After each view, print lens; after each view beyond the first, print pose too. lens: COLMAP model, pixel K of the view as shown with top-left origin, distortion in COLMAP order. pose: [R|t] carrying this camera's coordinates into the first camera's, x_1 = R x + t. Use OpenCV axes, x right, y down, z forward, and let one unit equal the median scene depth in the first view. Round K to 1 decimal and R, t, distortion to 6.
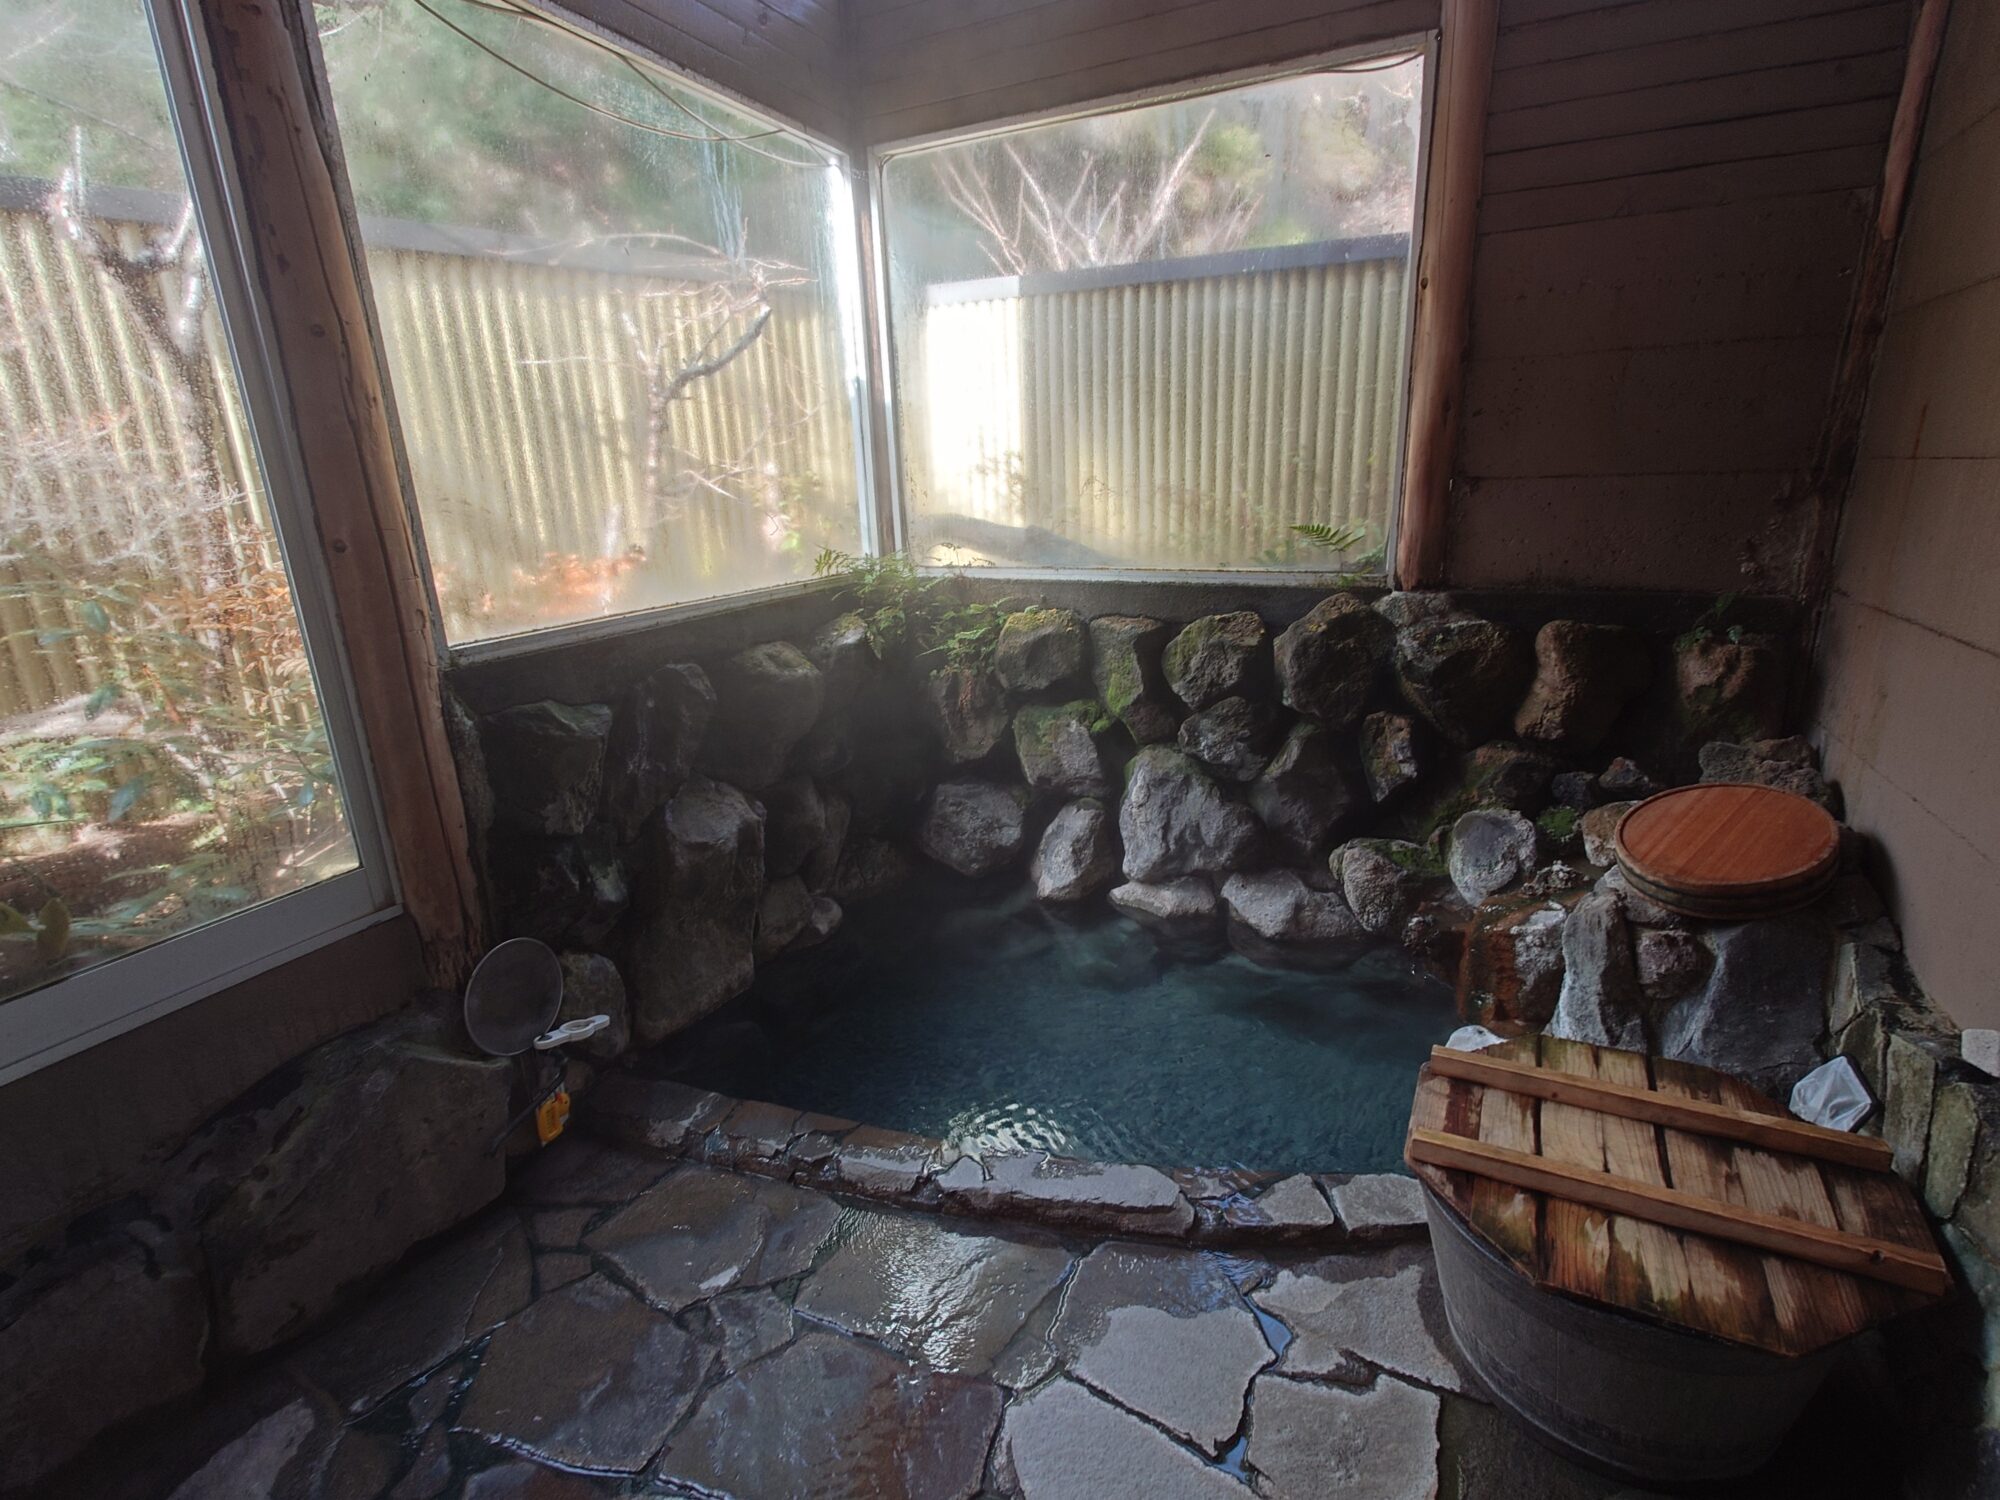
lens RADIAL K [[946.4, 0, 1004.4], [0, 946.4, 746.0], [0, 0, 1]] dist [-0.004161, -0.001354]
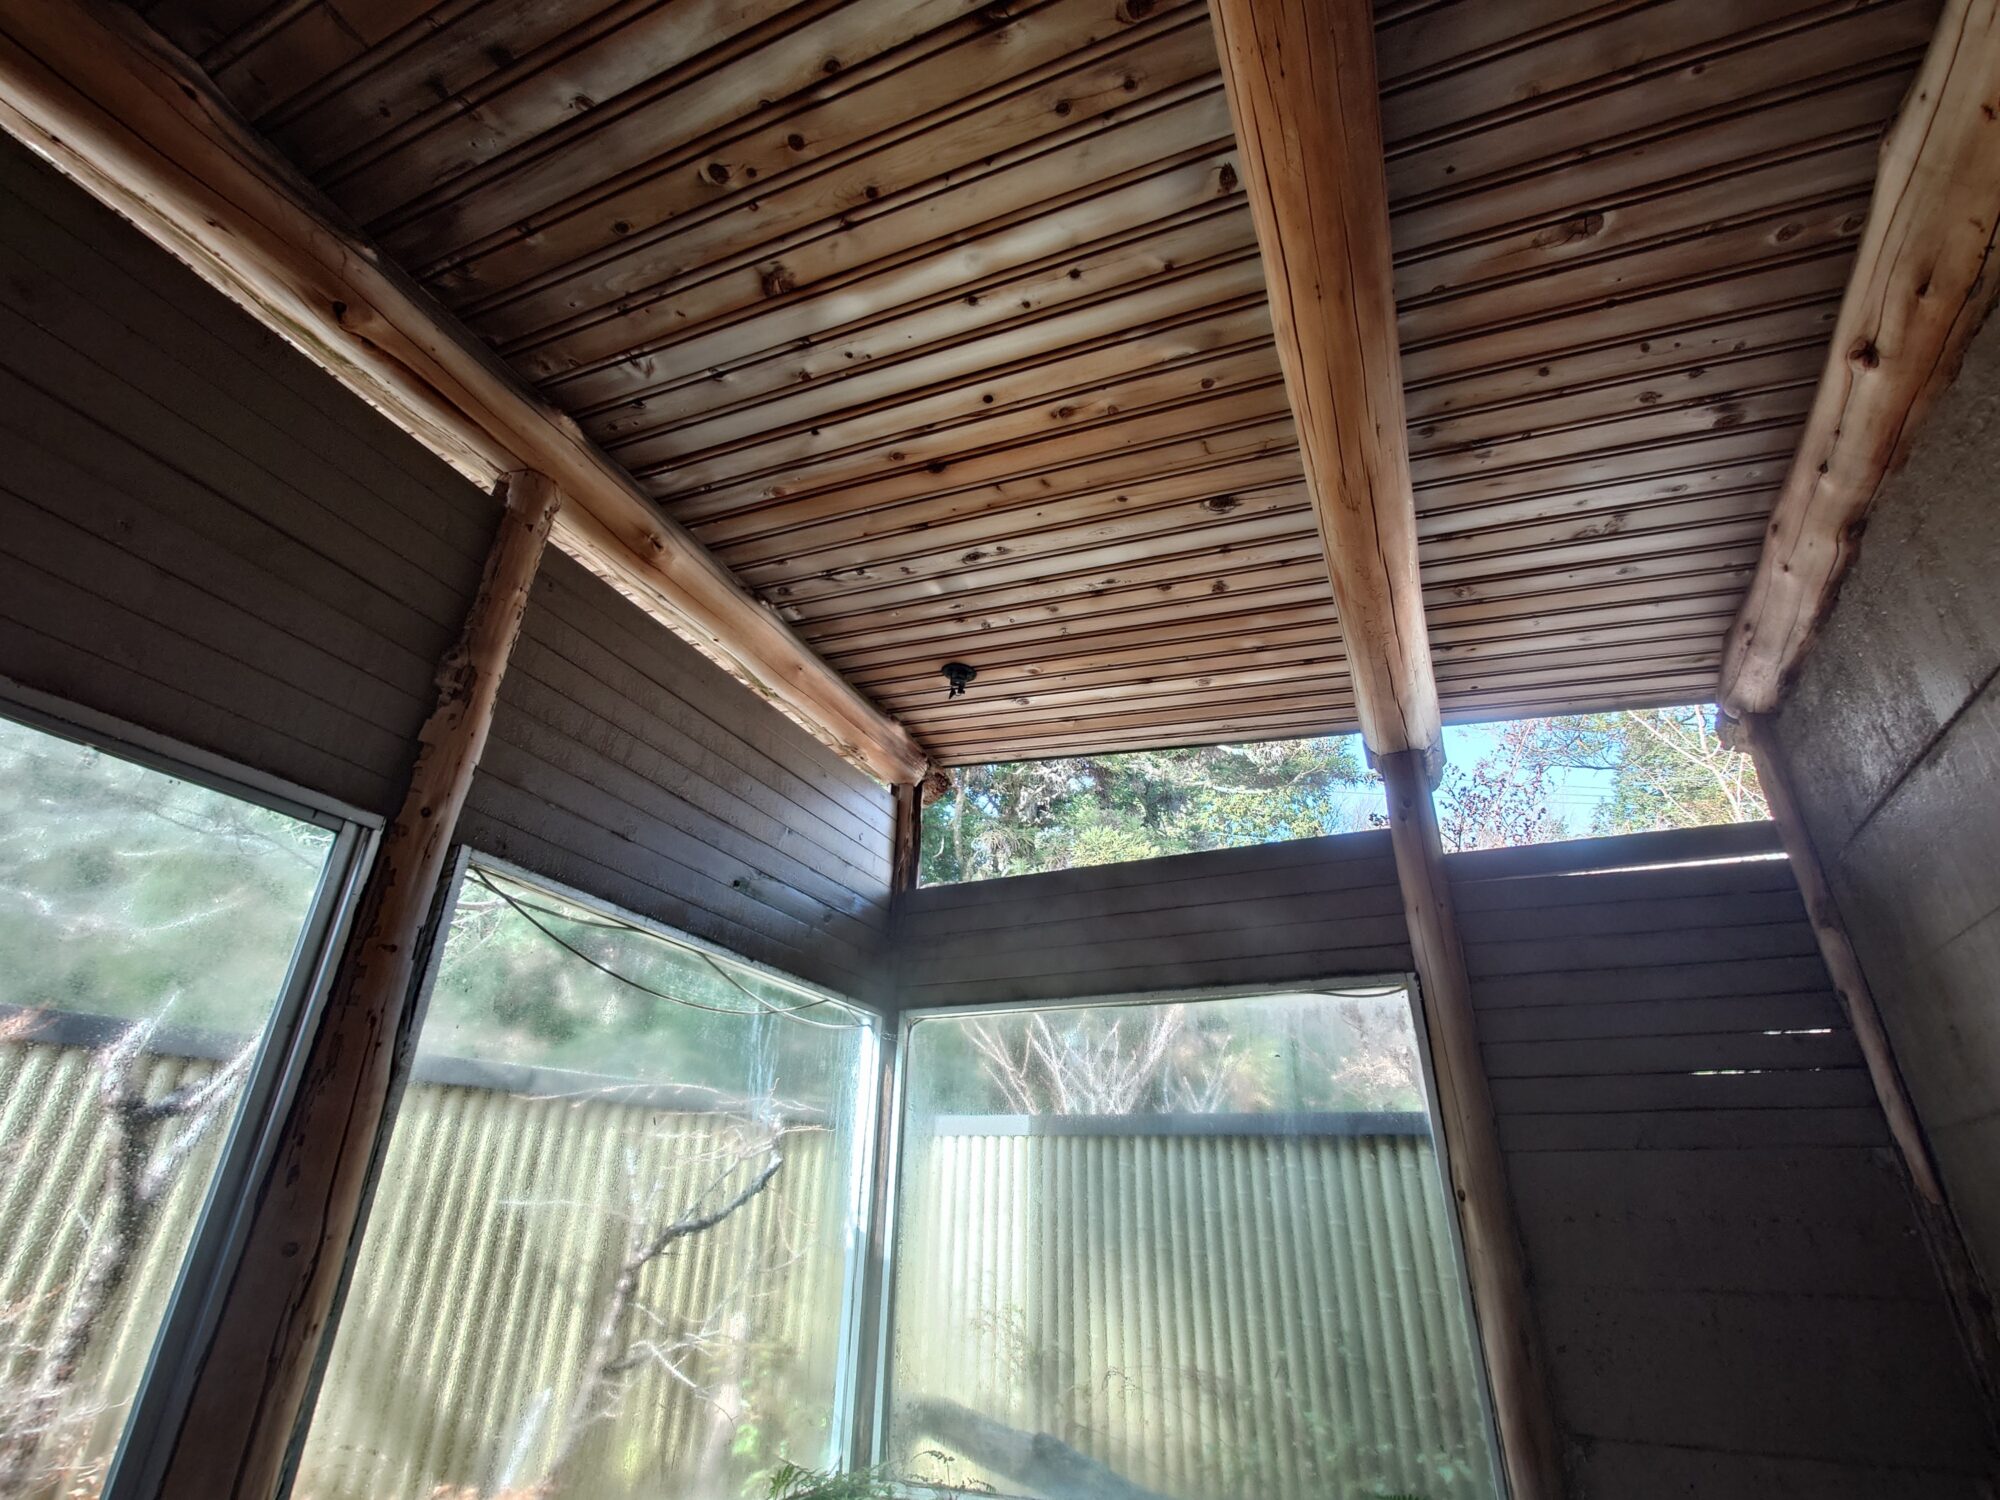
lens RADIAL K [[946.4, 0, 1004.4], [0, 946.4, 746.0], [0, 0, 1]] dist [-0.004161, -0.001354]
pose [[0.998241, 0.059285, 0.000070, -0.037947], [-0.042826, 0.721917, -0.690653, -0.093736], [-0.040996, 0.689435, 0.723186, -0.002844]]
